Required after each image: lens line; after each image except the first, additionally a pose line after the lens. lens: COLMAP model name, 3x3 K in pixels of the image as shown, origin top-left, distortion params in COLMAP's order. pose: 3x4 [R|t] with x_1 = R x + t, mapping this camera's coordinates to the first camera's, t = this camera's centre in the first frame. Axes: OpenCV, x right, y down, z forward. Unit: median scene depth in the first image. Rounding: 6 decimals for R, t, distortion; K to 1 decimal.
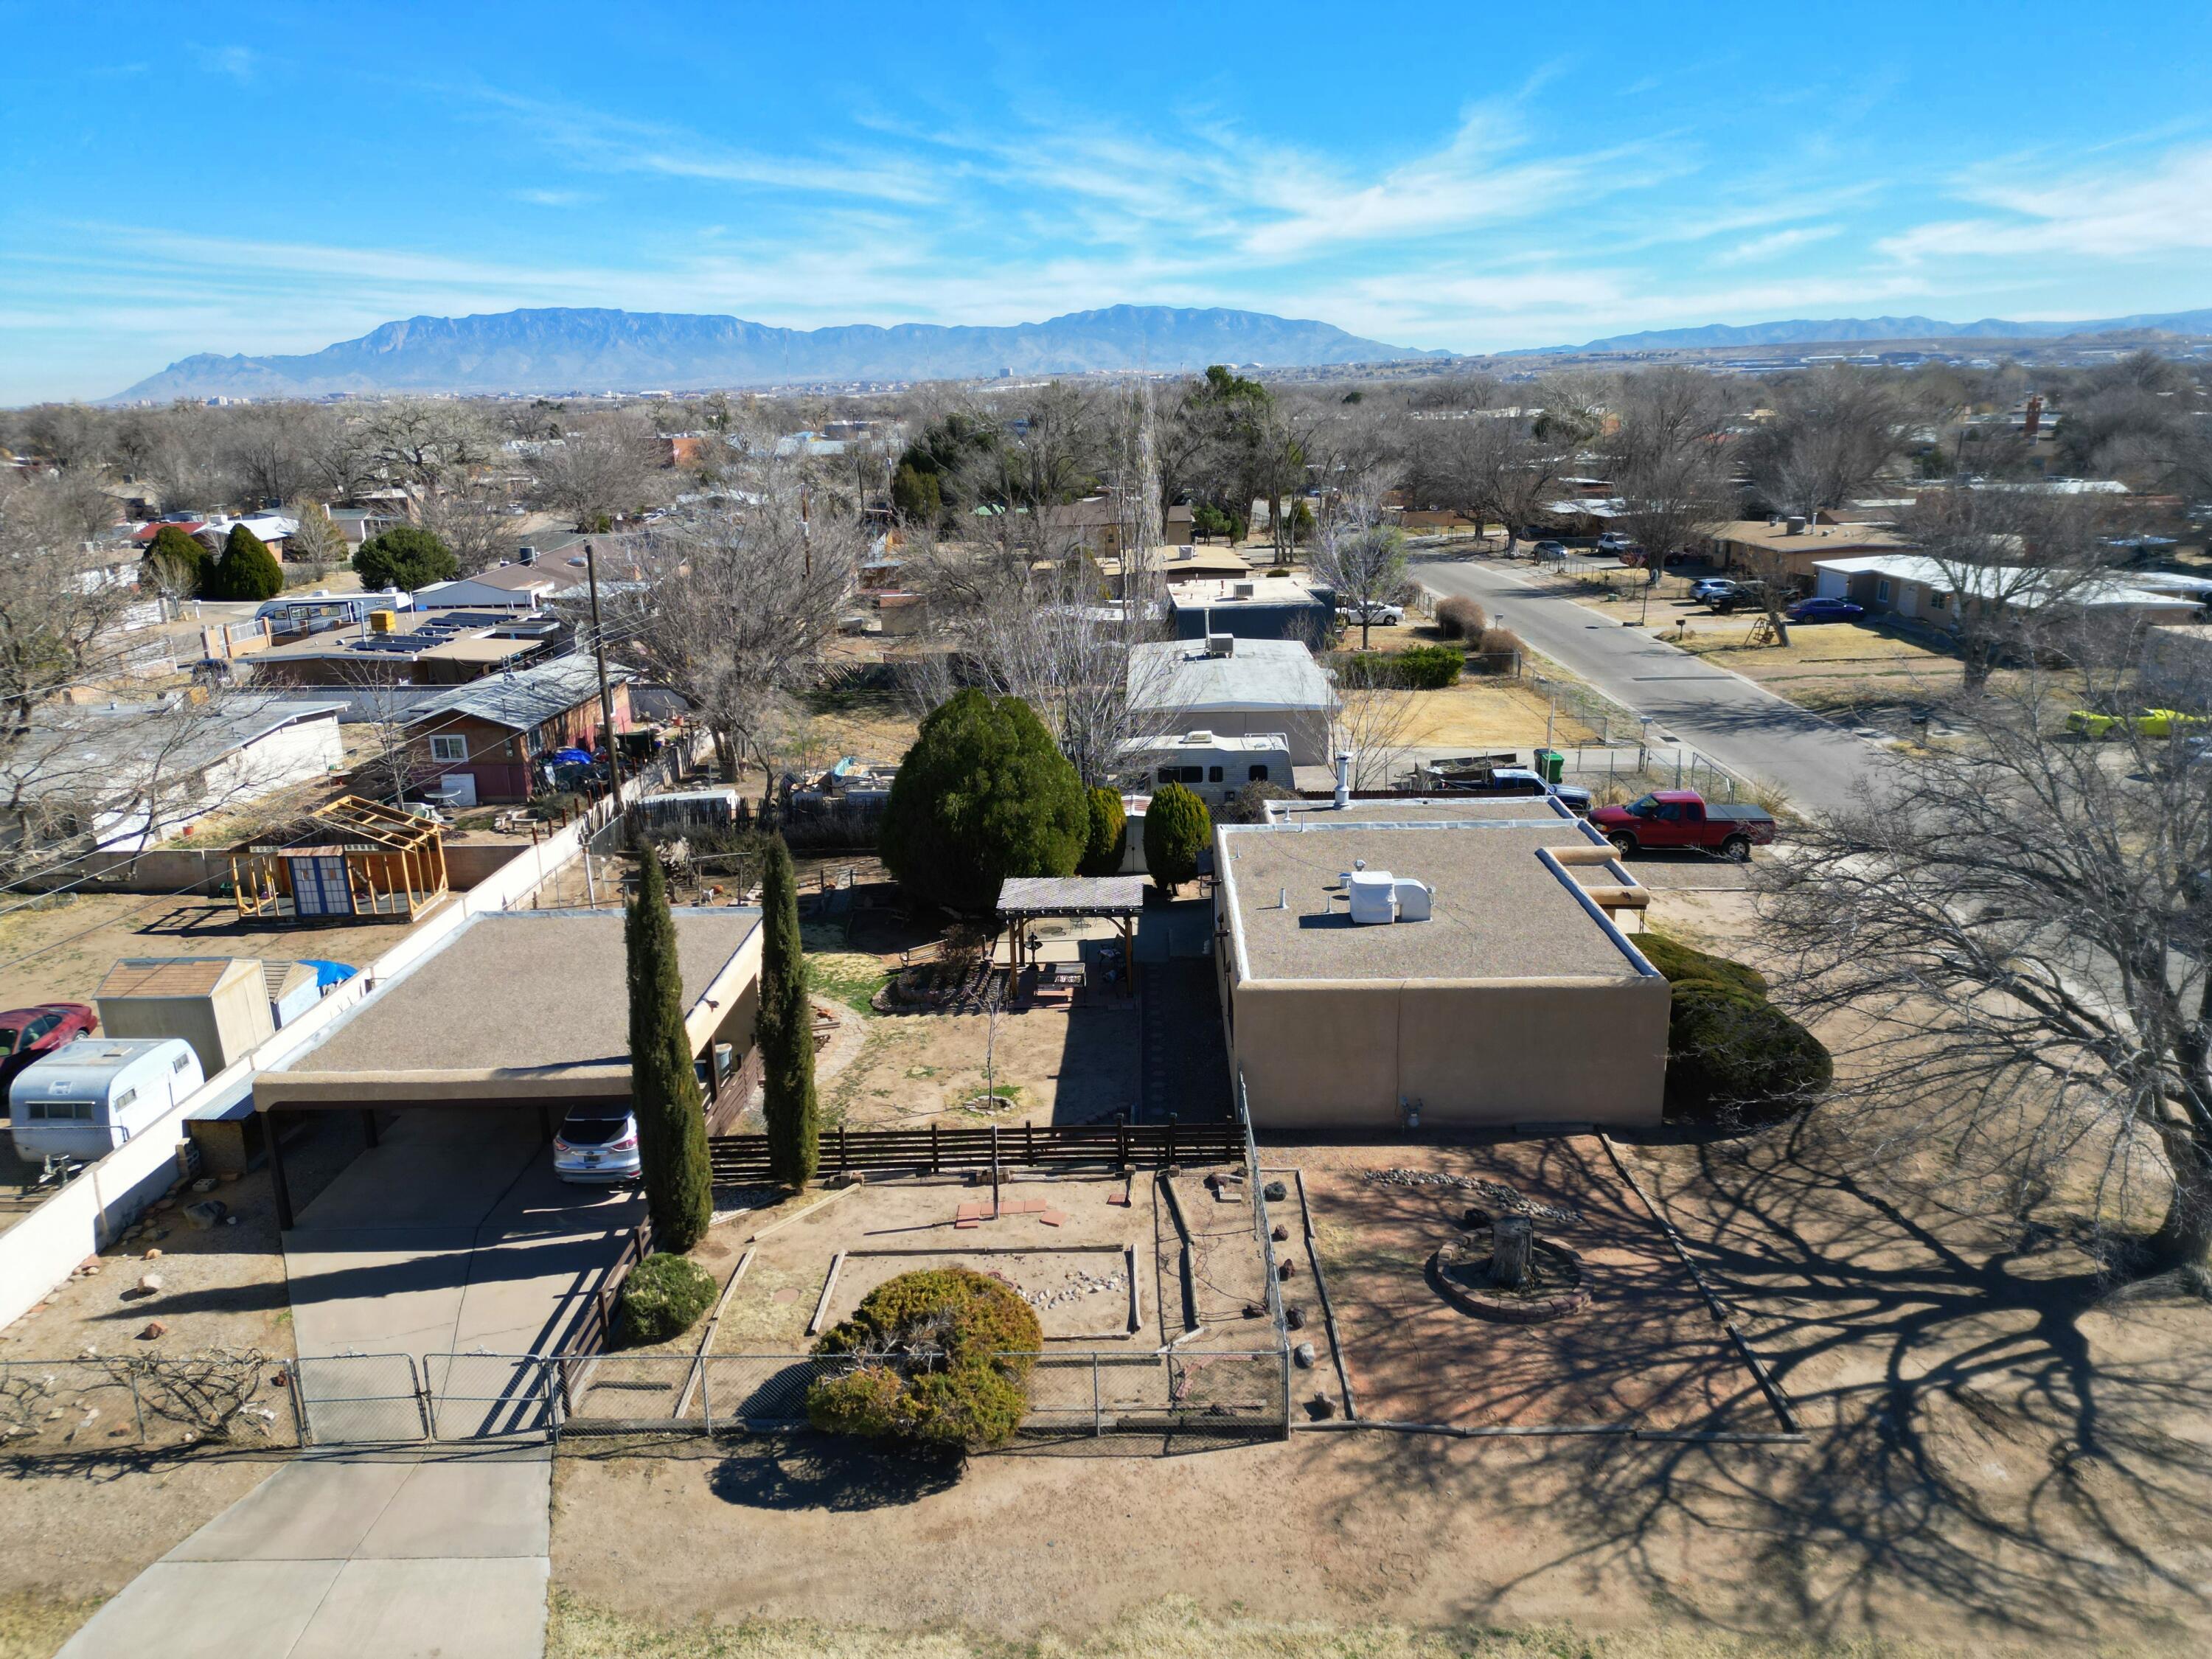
lens RADIAL K [[1537.9, 0, 1111.1], [0, 1537.9, 832.1], [0, 0, 1]] dist [0.086186, -0.089546]
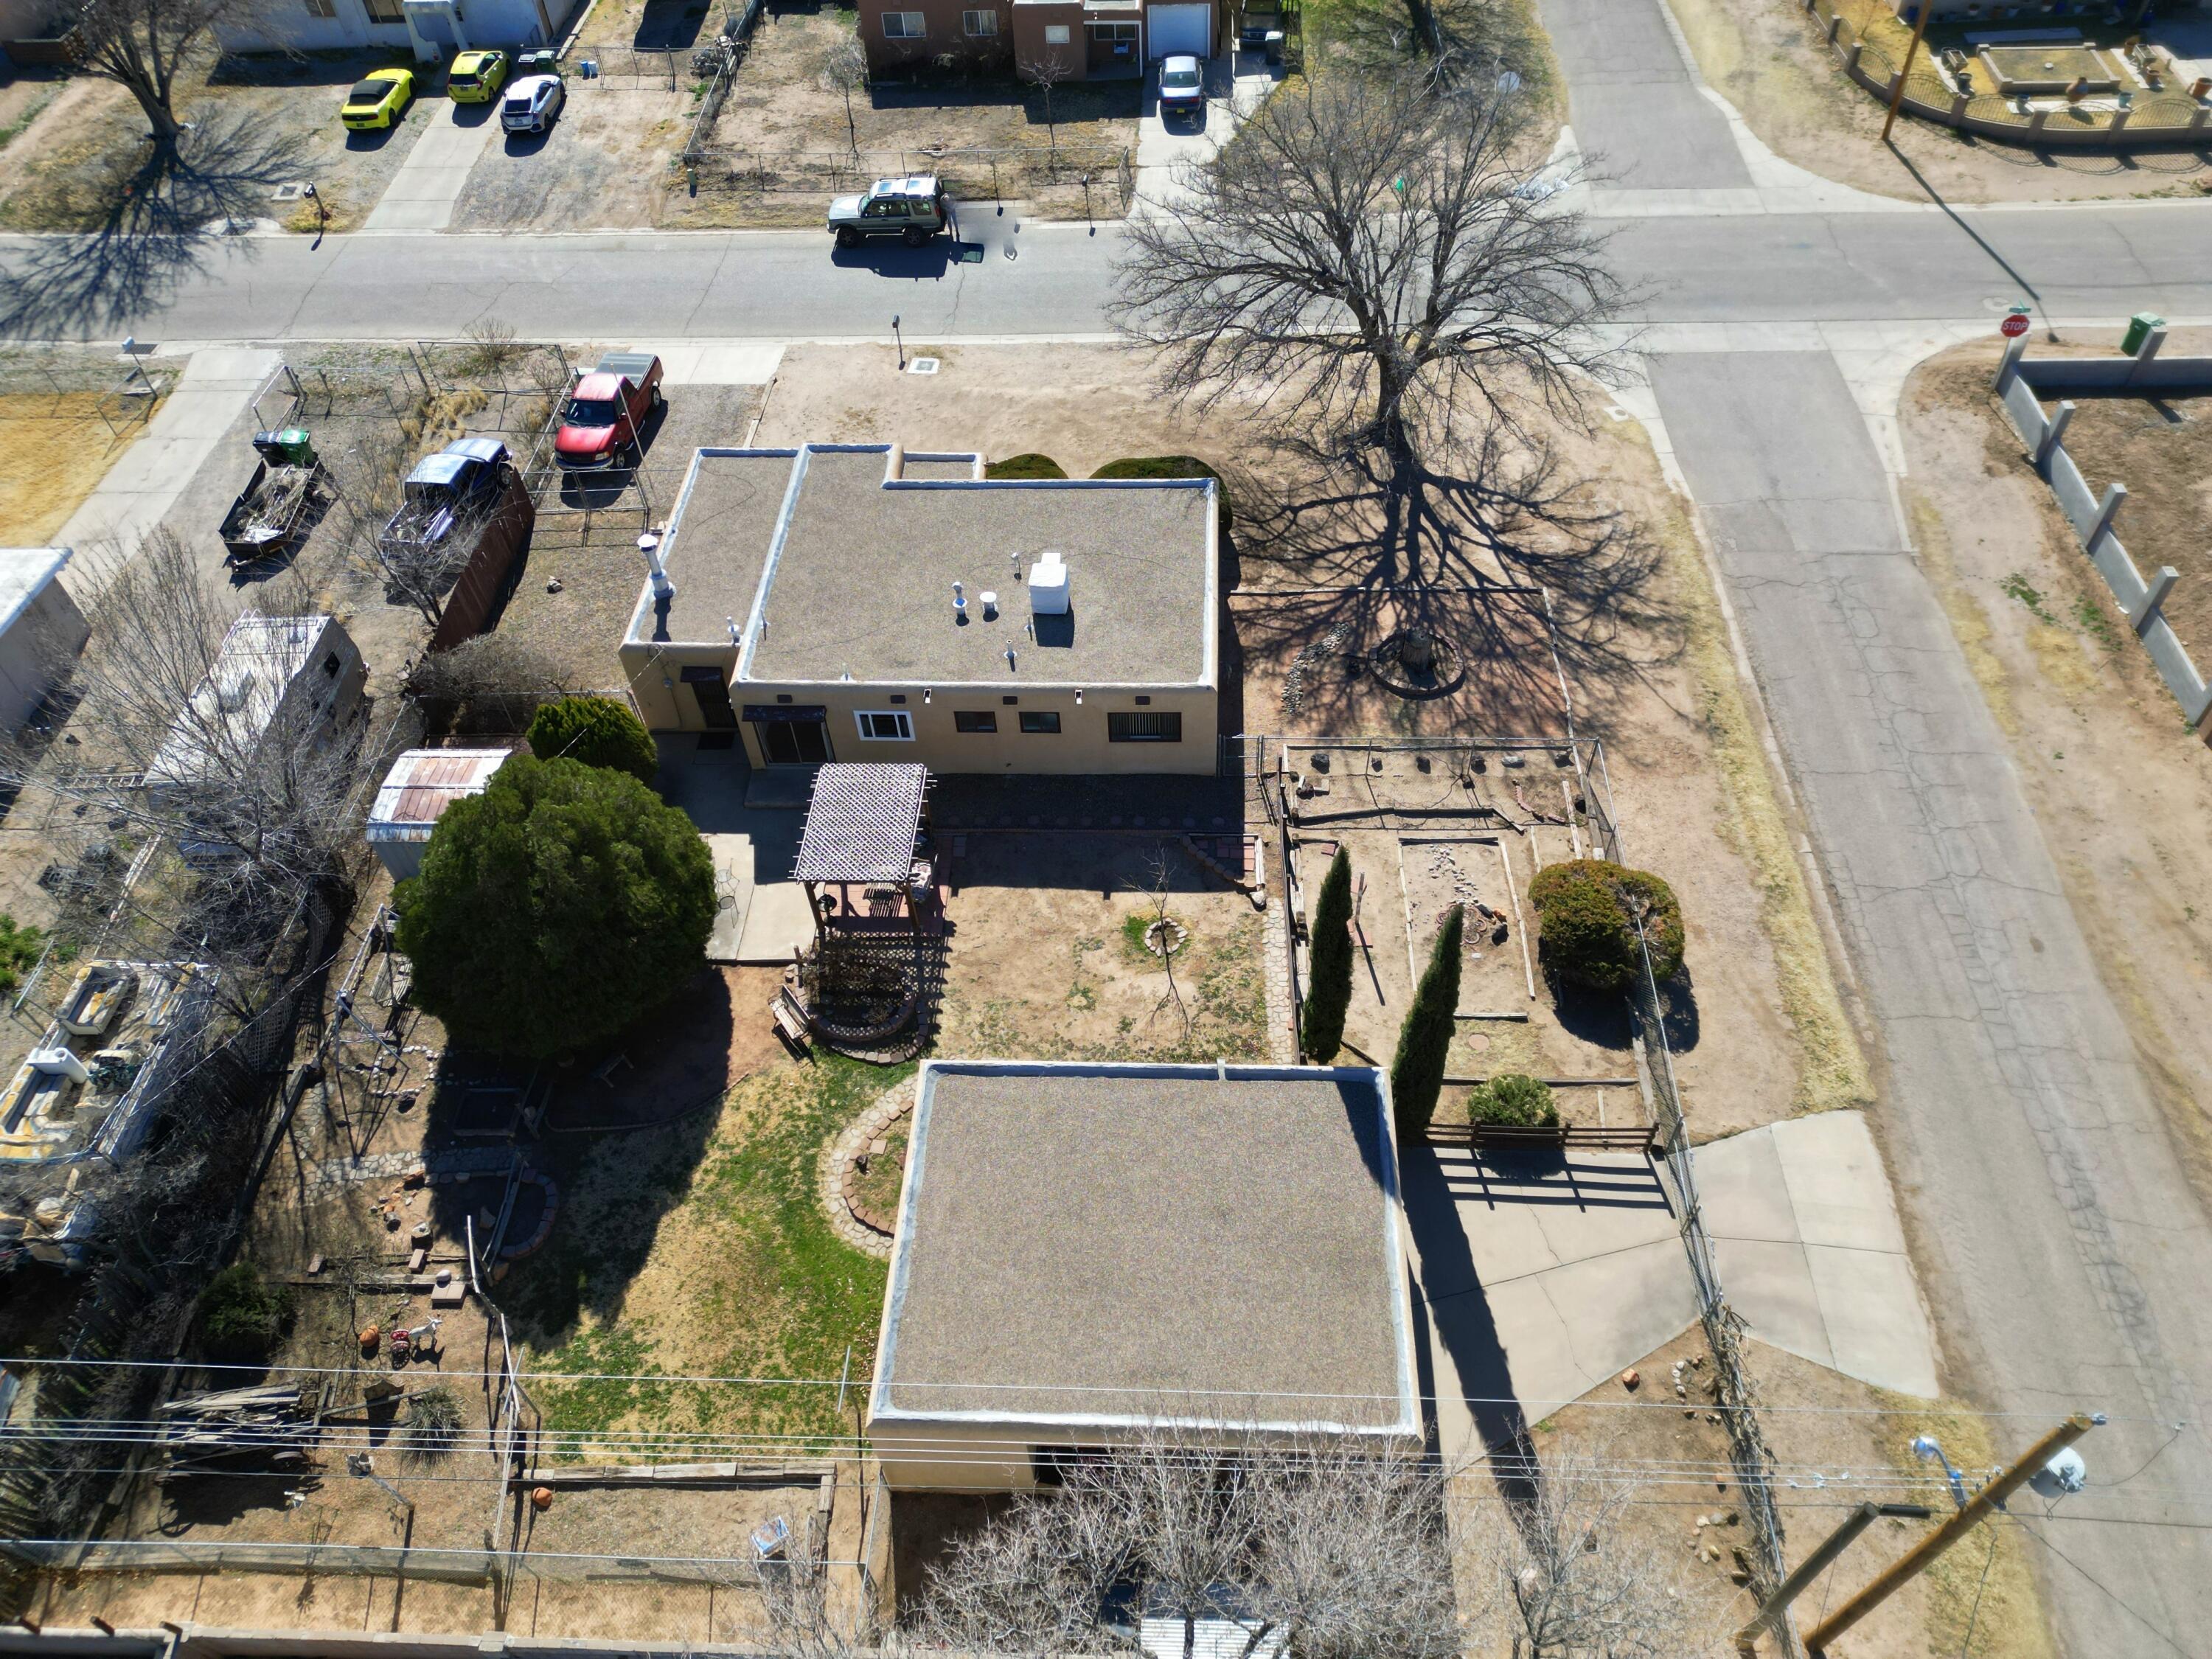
lens RADIAL K [[1537.9, 0, 1111.1], [0, 1537.9, 832.1], [0, 0, 1]] dist [0.086186, -0.089546]
pose [[0.023814, -0.739941, 0.672250, -1.000916], [0.309210, 0.644920, 0.698905, -0.856483], [-0.950696, 0.191223, 0.244155, 0.980237]]
